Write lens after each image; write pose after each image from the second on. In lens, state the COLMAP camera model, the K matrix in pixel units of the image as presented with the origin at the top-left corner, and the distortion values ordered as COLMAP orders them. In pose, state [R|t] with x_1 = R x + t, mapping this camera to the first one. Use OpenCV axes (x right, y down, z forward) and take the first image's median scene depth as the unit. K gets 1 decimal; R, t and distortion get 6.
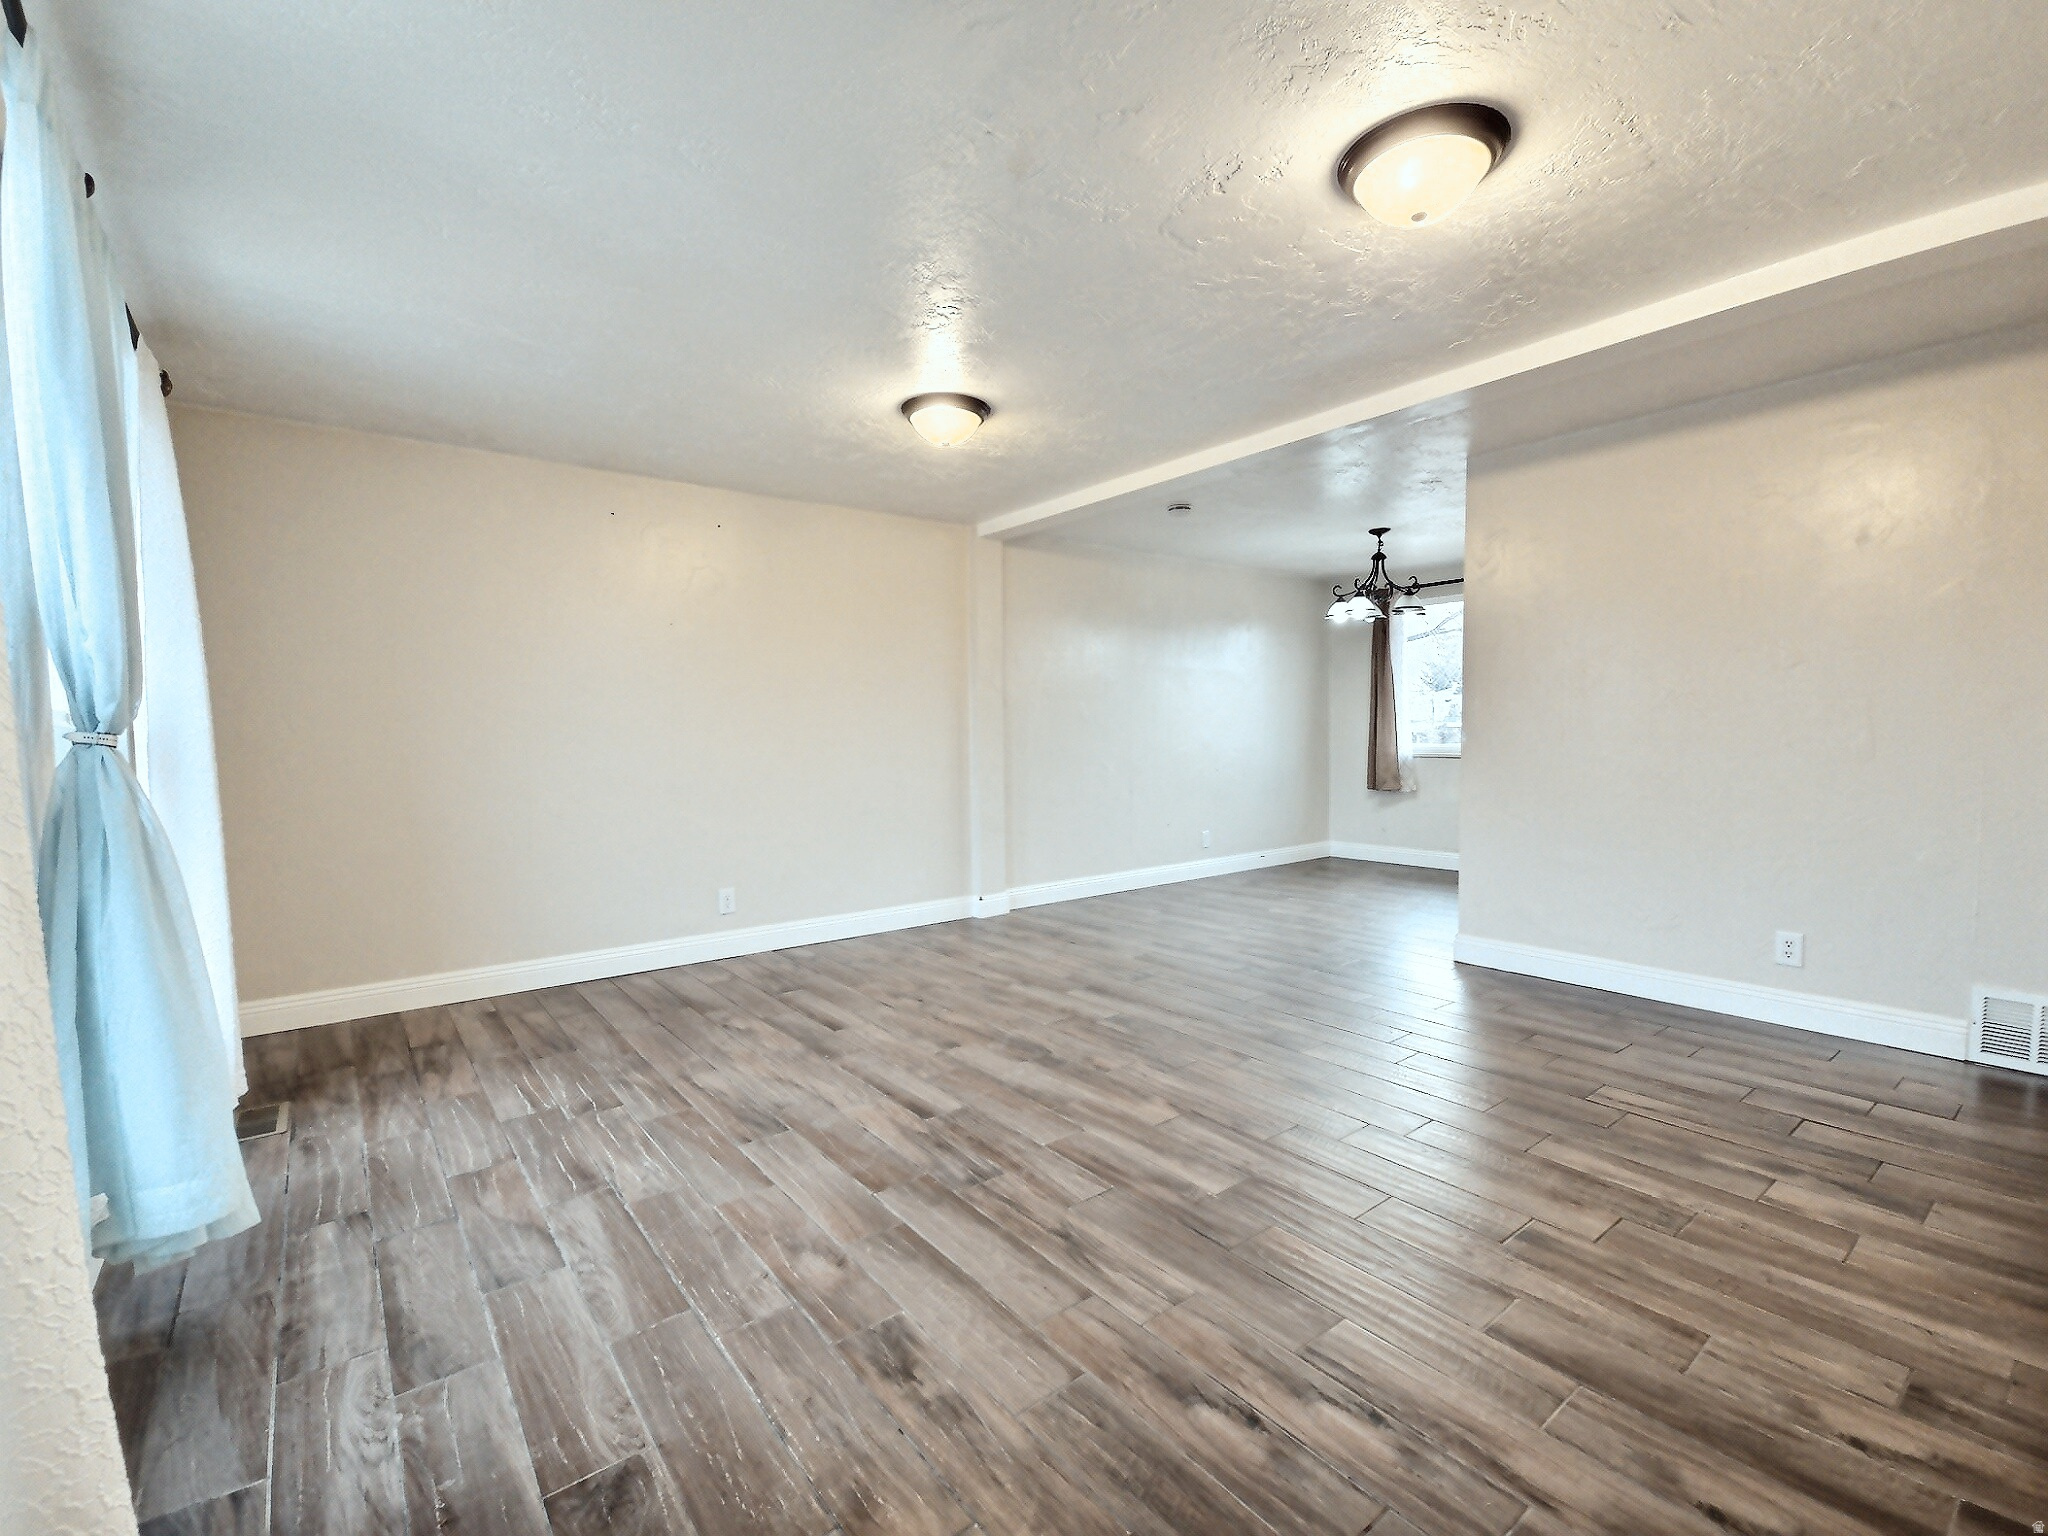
lens RADIAL K [[904.4, 0, 1024.9], [0, 904.4, 768.0], [0, 0, 1]] dist [-0.000554, -0.001892]
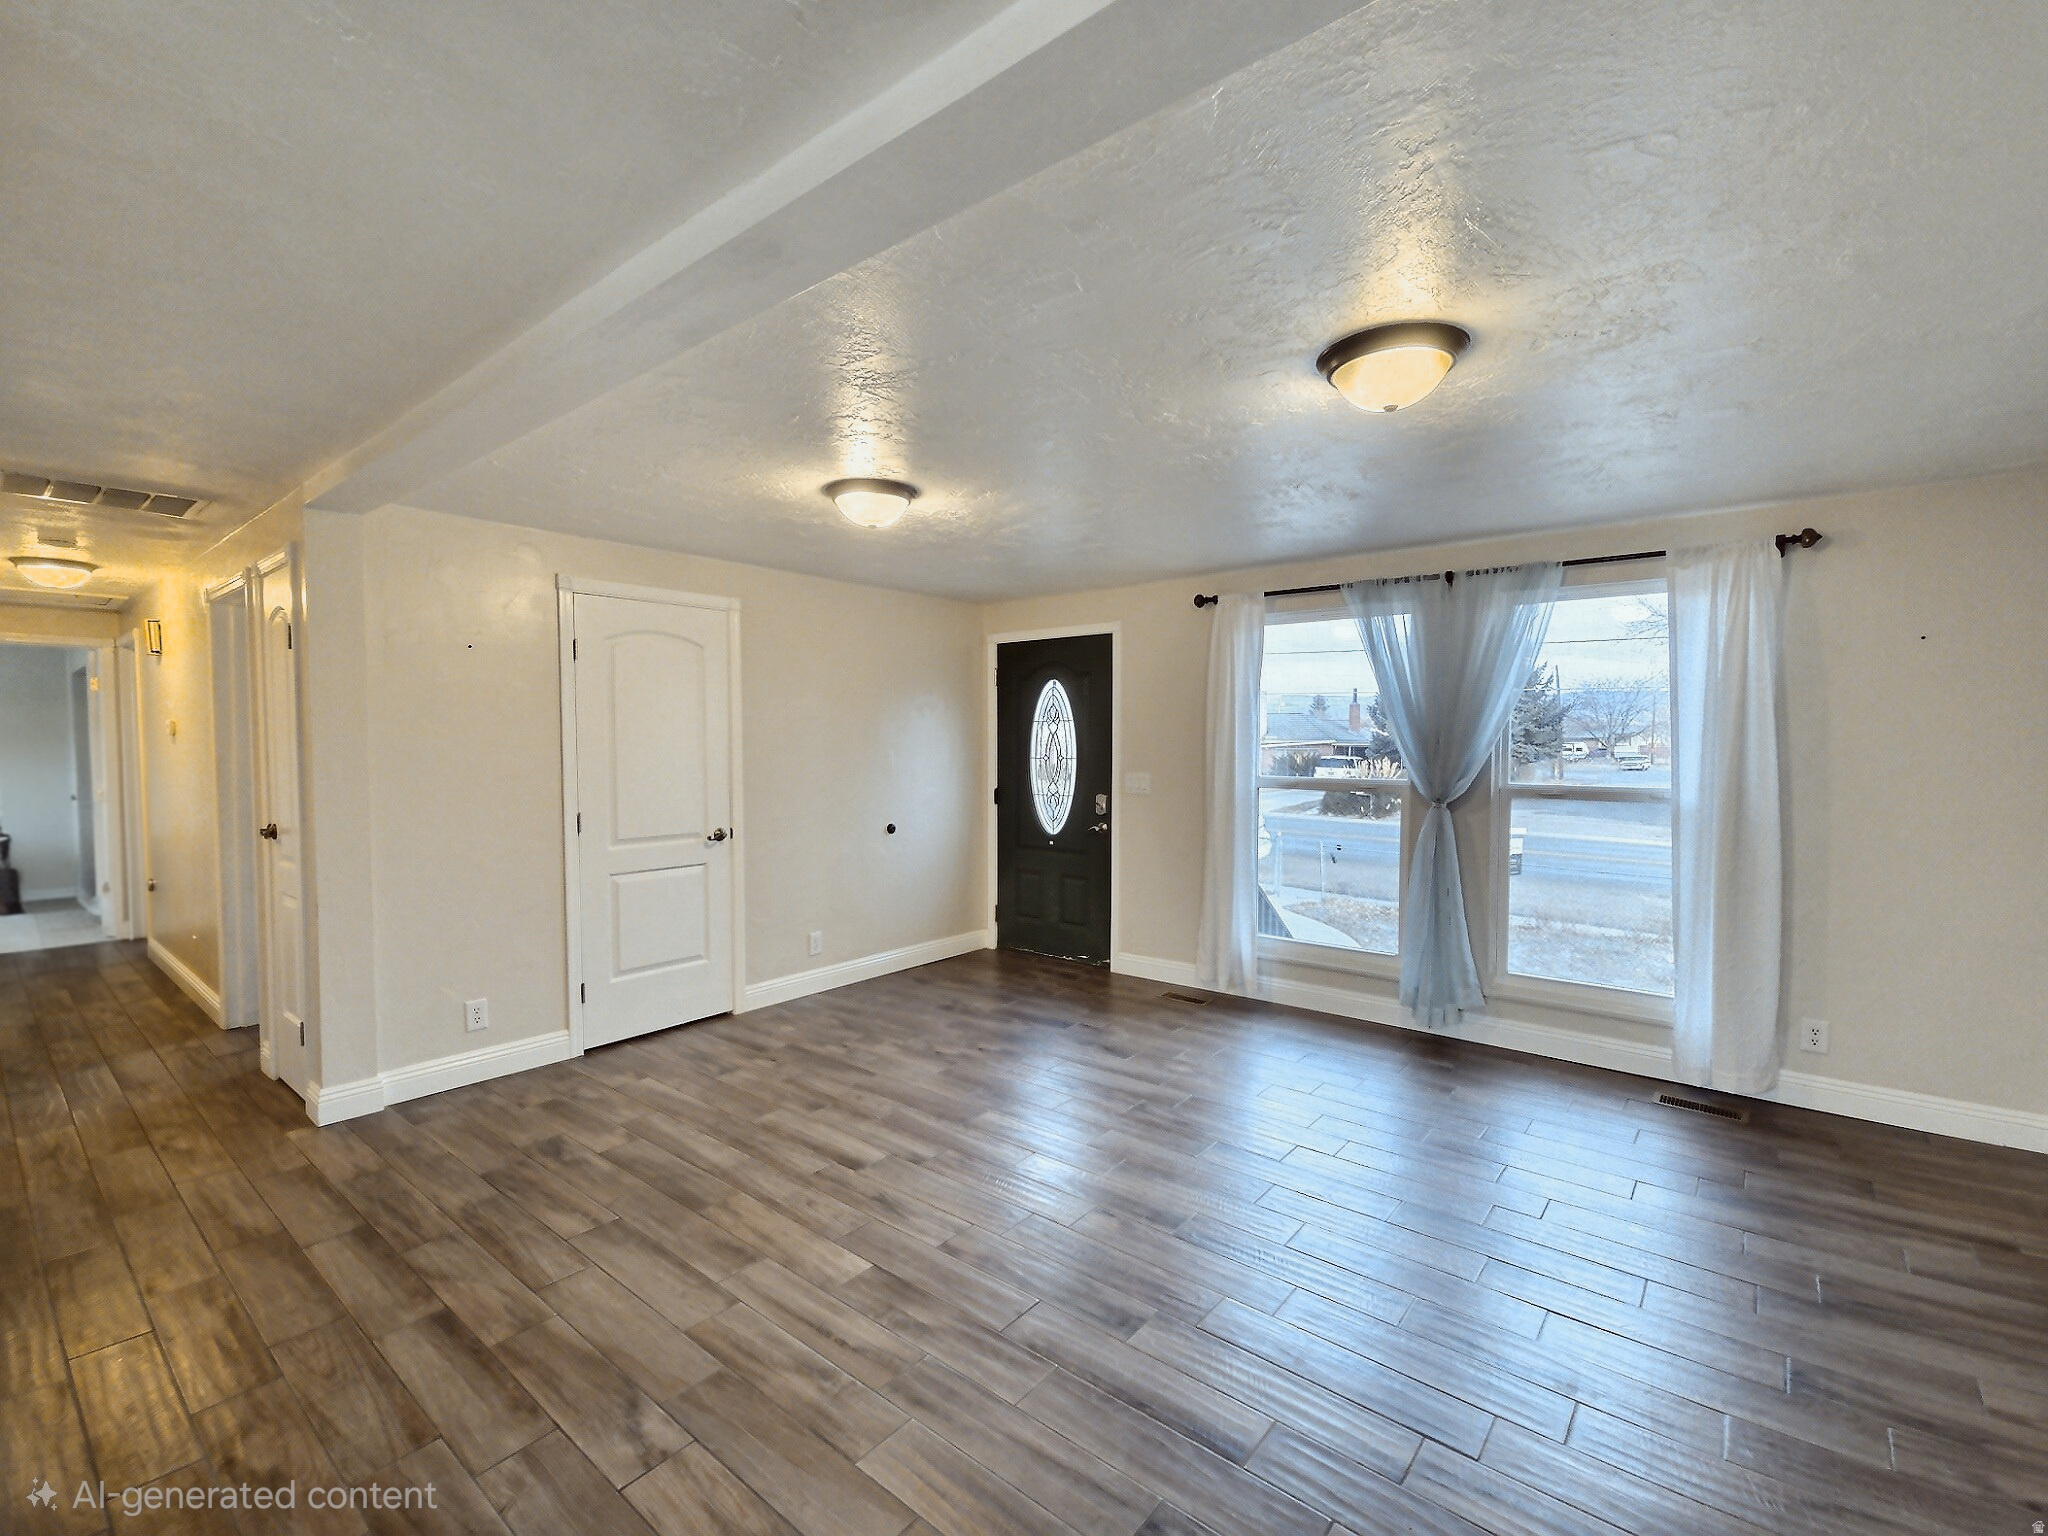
lens RADIAL K [[904.4, 0, 1022.7], [0, 904.4, 770.2], [0, 0, 1]] dist [-0.000554, -0.001892]
pose [[-0.976187, 0.015780, -0.216354, 0.523610], [0.002117, 0.997996, 0.063237, -0.248296], [0.216919, 0.061273, -0.974265, 2.706348]]
